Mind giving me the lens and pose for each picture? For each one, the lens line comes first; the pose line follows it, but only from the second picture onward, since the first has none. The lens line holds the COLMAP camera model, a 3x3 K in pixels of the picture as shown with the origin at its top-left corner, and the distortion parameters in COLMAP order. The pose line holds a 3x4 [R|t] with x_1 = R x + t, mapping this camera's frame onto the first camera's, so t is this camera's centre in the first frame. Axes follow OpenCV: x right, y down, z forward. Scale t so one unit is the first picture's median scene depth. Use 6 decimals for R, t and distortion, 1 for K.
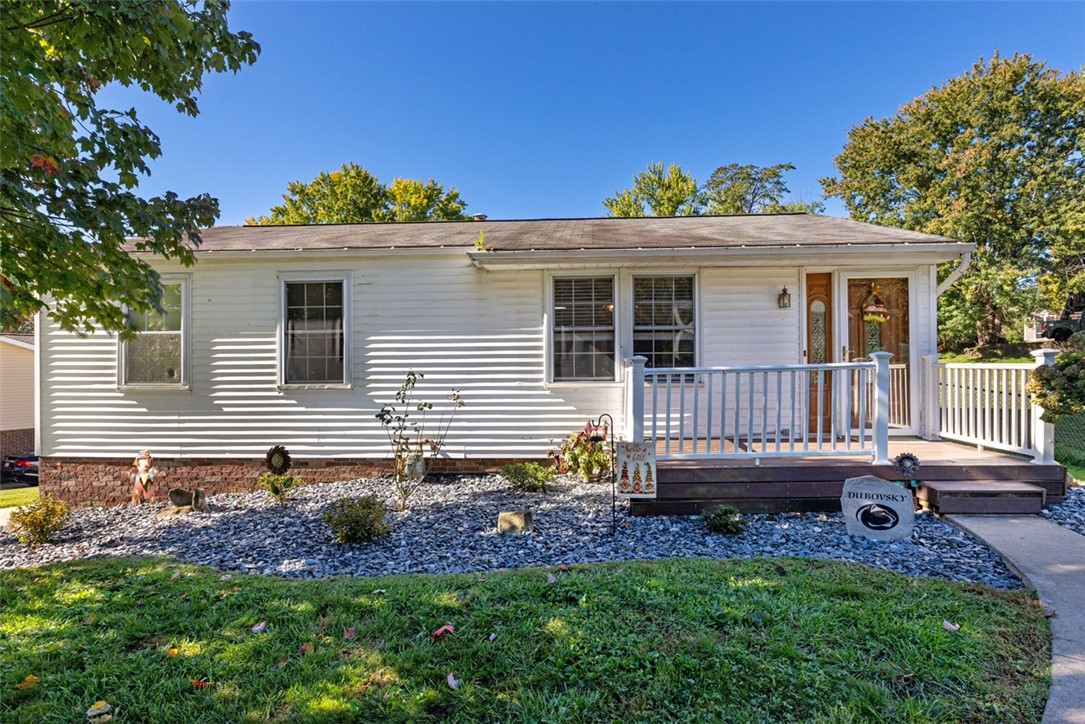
lens RADIAL K [[459.3, 0, 498.6], [0, 459.3, 360.7], [0, 0, 1]] dist [-0.004648, -0.000560]
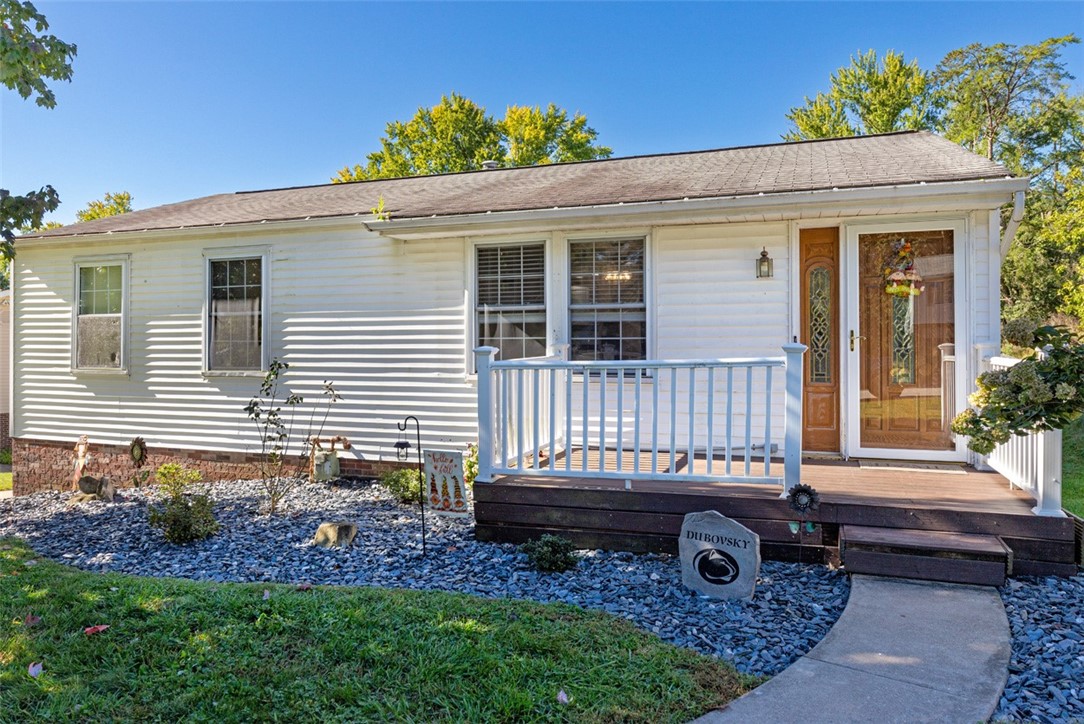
lens RADIAL K [[603.4, 0, 539.0], [0, 603.4, 329.5], [0, 0, 1]] dist [0.001680, -0.010899]
pose [[0.970378, -0.000601, -0.241592, 0.488271], [-0.001020, 0.999978, -0.006584, -0.024752], [0.241590, 0.006635, 0.970356, -0.019451]]
